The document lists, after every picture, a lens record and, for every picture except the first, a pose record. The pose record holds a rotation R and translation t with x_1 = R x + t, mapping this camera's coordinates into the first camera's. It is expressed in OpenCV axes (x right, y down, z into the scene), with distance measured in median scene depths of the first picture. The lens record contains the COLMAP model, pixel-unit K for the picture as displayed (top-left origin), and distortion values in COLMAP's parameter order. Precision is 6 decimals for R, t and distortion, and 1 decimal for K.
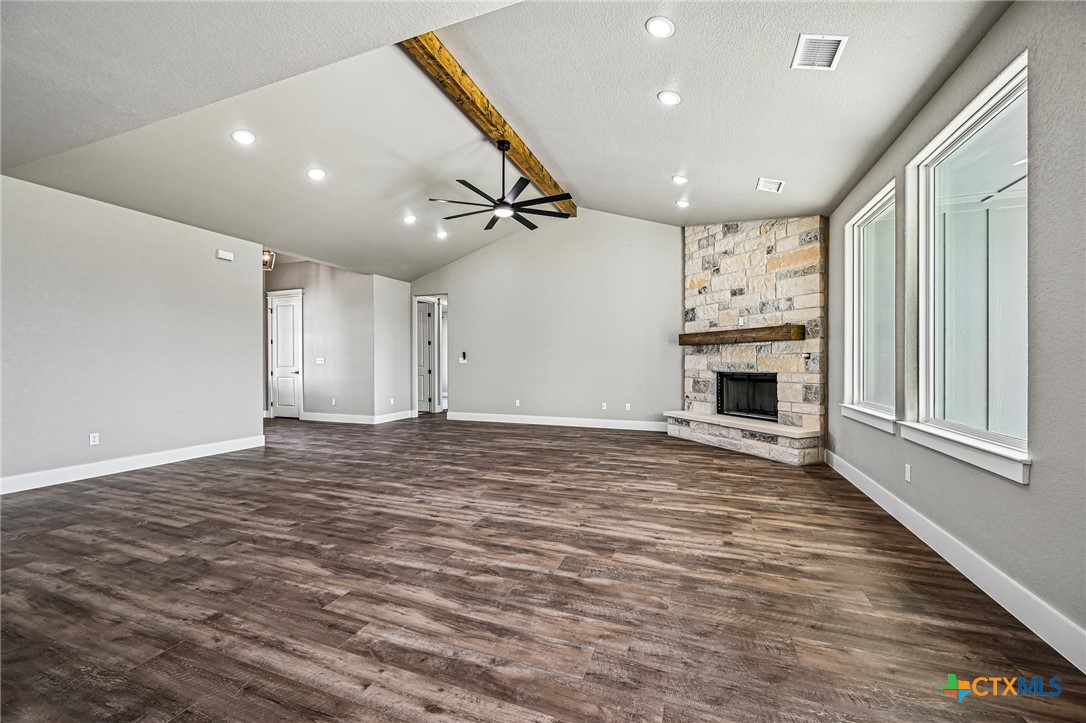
lens RADIAL K [[424.8, 0, 541.8], [0, 424.8, 362.3], [0, 0, 1]] dist [-0.000802, 0.000222]
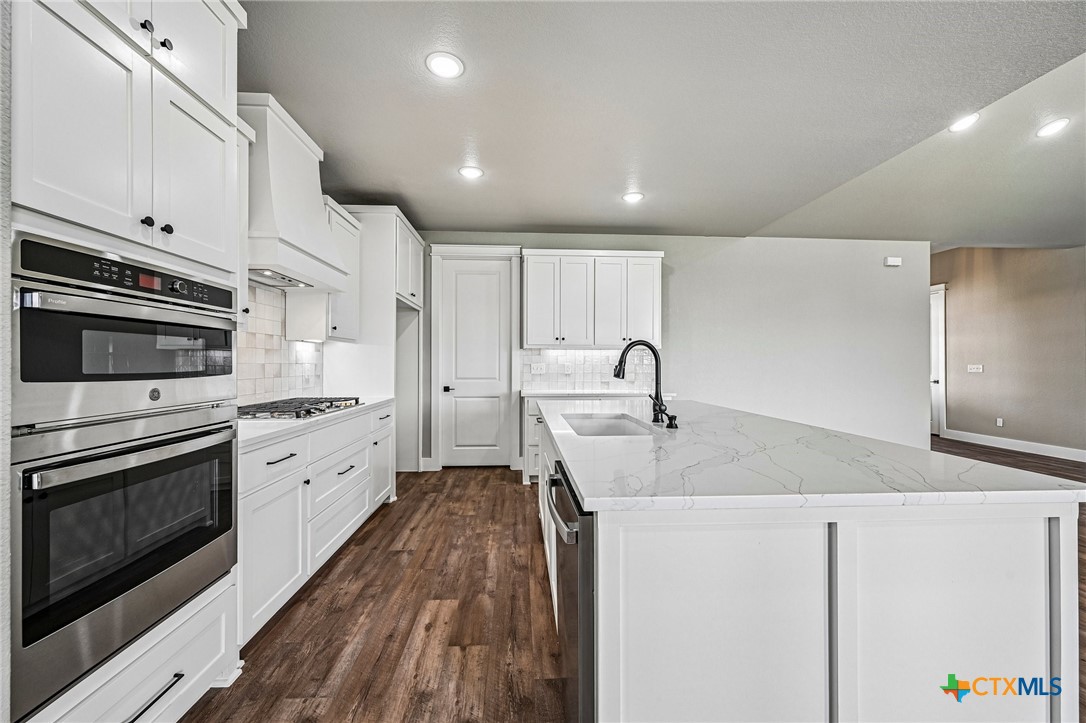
lens RADIAL K [[424.8, 0, 543.9], [0, 424.8, 363.1], [0, 0, 1]] dist [-0.000802, 0.000222]
pose [[0.412568, 0.002262, -0.910924, -0.211640], [-0.003496, 0.999993, 0.000899, -0.020520], [0.910920, 0.002813, 0.412573, -0.135333]]
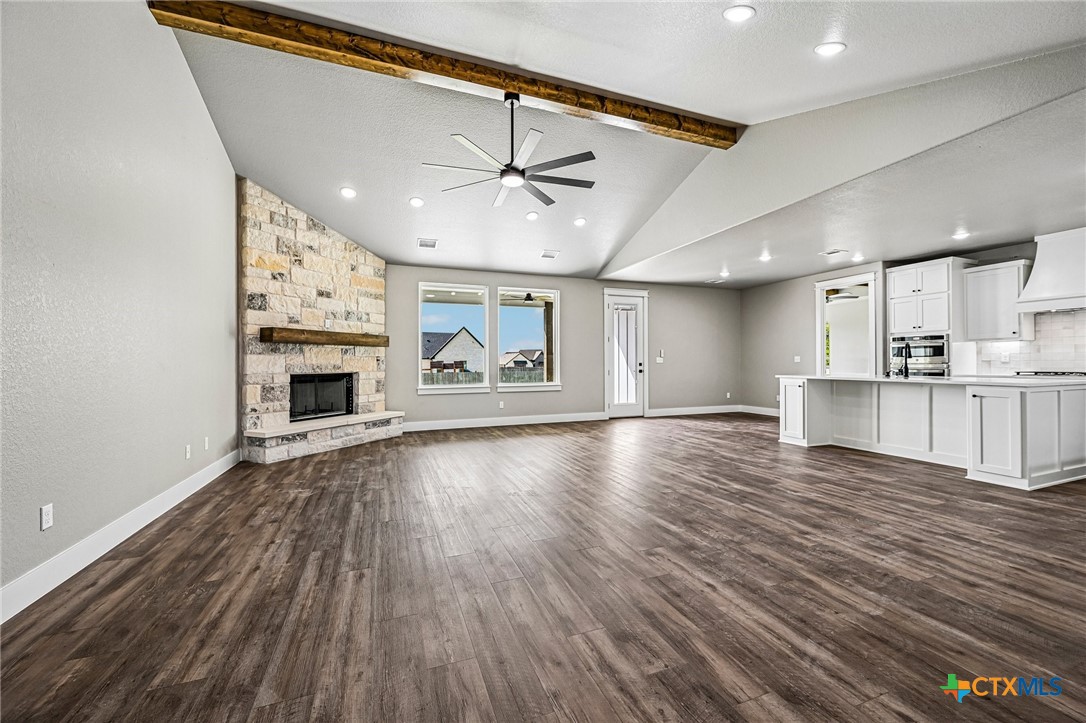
lens RADIAL K [[424.8, 0, 545.3], [0, 424.8, 361.0], [0, 0, 1]] dist [-0.000802, 0.000222]
pose [[-0.669400, 0.007570, 0.742863, -0.756060], [0.006027, 0.999971, -0.004759, 0.002029], [-0.742877, 0.001292, -0.669426, 1.528156]]
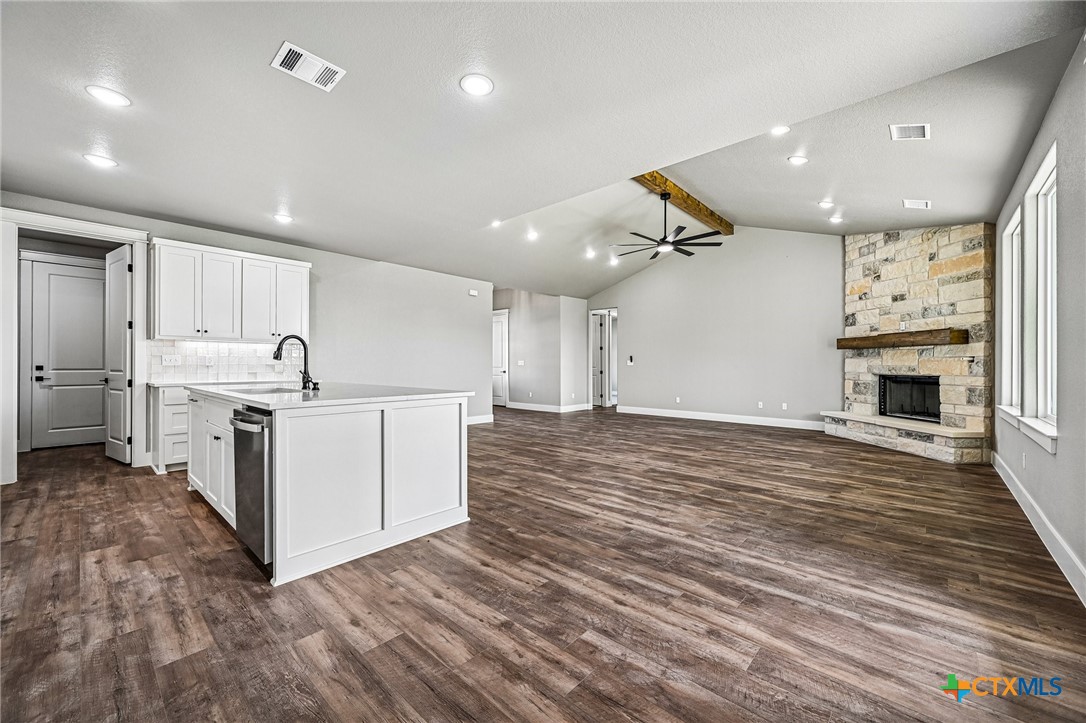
lens RADIAL K [[424.8, 0, 542.2], [0, 424.8, 363.5], [0, 0, 1]] dist [-0.000802, 0.000222]
pose [[0.930594, 0.002161, -0.366046, 0.035558], [-0.003176, 0.999993, -0.002170, 0.000703], [0.366039, 0.003181, 0.930594, -0.339366]]
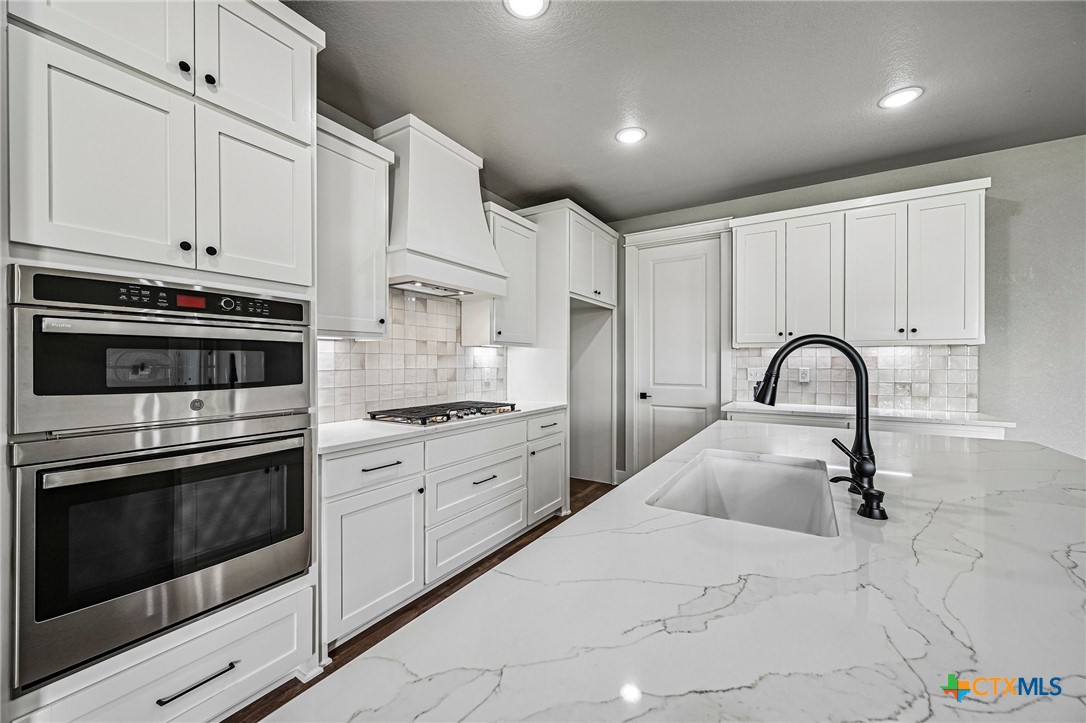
lens RADIAL K [[424.8, 0, 542.5], [0, 424.8, 362.4], [0, 0, 1]] dist [-0.000802, 0.000222]
pose [[-0.190383, 0.002322, -0.981707, -0.312625], [-0.001141, 0.999996, 0.002586, -0.029338], [0.981709, 0.001613, -0.190380, 0.034288]]
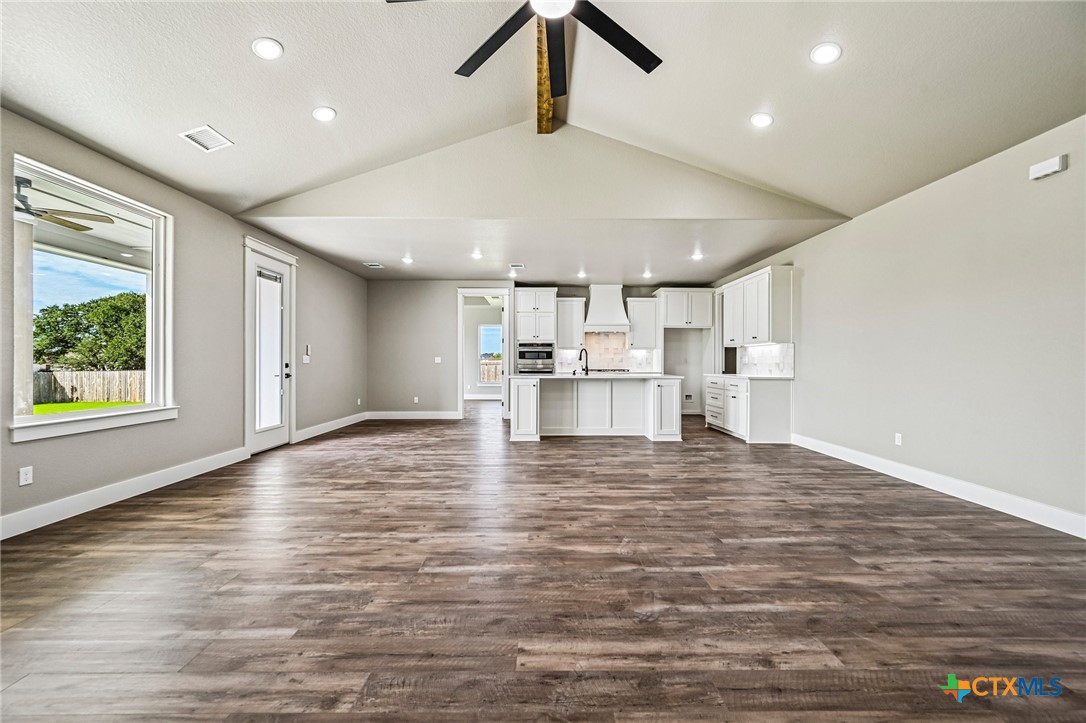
lens RADIAL K [[424.8, 0, 541.6], [0, 424.8, 360.2], [0, 0, 1]] dist [-0.000802, 0.000222]
pose [[-0.930814, -0.001495, -0.365490, 0.072471], [-0.000129, 0.999993, -0.003763, 0.000160], [0.365493, -0.003456, -0.930808, 1.399611]]
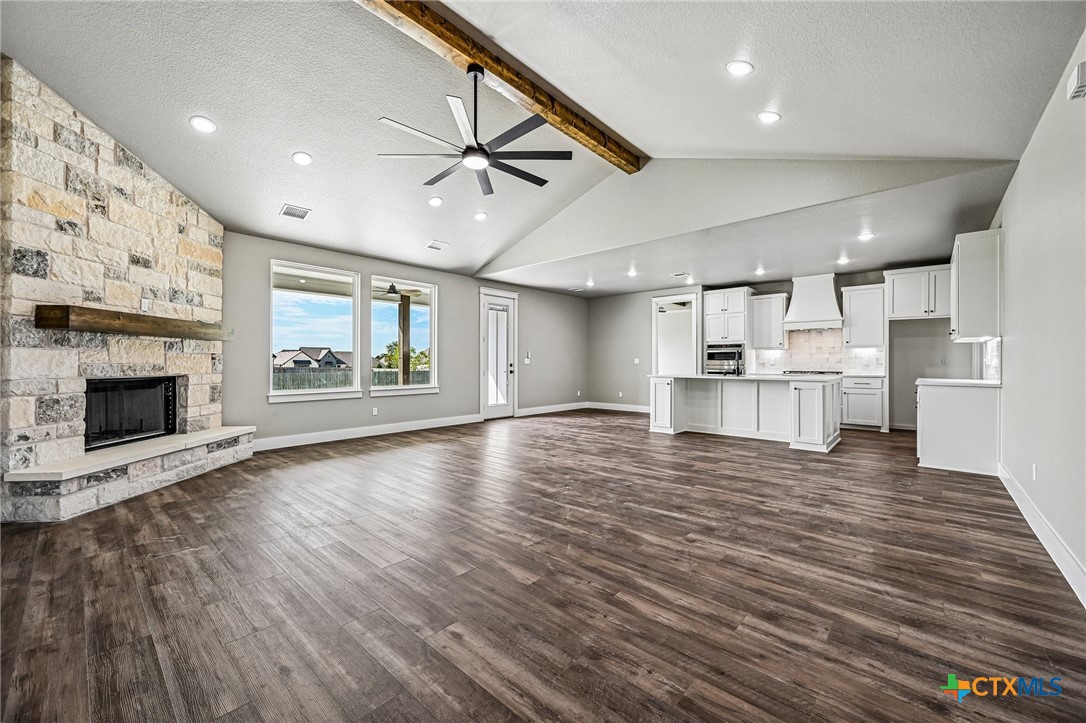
lens RADIAL K [[424.8, 0, 544.8], [0, 424.8, 361.8], [0, 0, 1]] dist [-0.000802, 0.000222]
pose [[-0.934517, 0.001231, 0.355916, -0.476824], [0.000421, 0.999997, -0.002351, 0.000194], [-0.355918, -0.002047, -0.934515, 1.679065]]
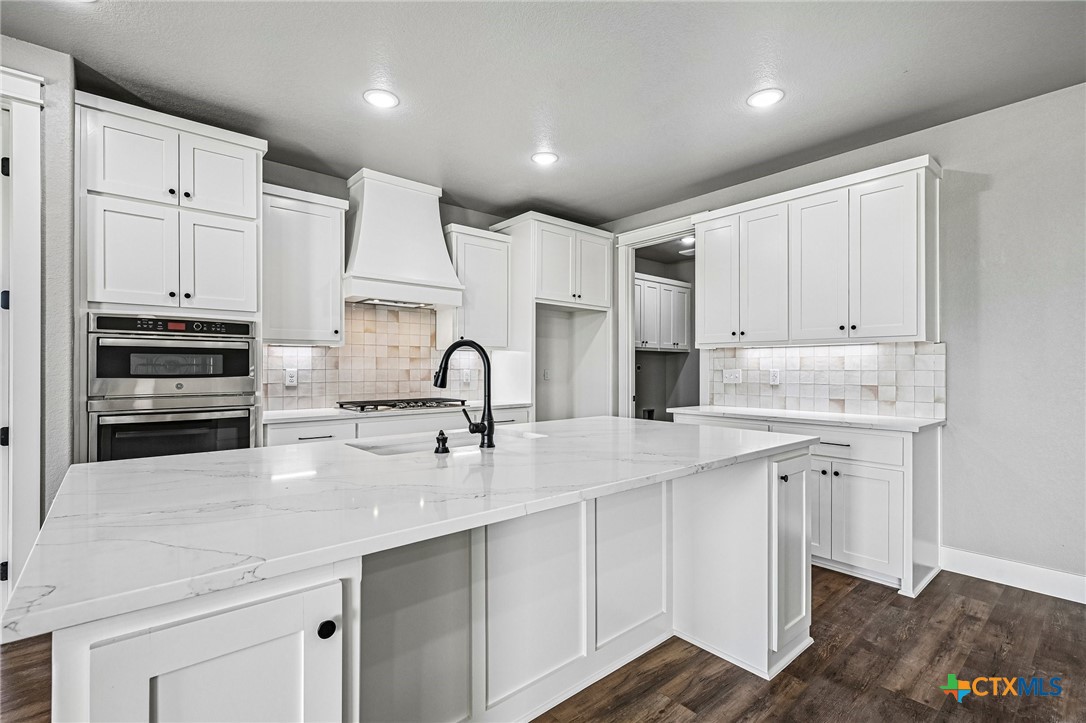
lens RADIAL K [[499.0, 0, 542.1], [0, 499.0, 366.5], [0, 0, 1]] dist [-0.001664, 0.000679]
pose [[-0.475267, -0.001527, -0.879840, -0.242867], [-0.000049, 0.999999, -0.001709, -0.021781], [0.879841, -0.000769, -0.475267, 0.388065]]
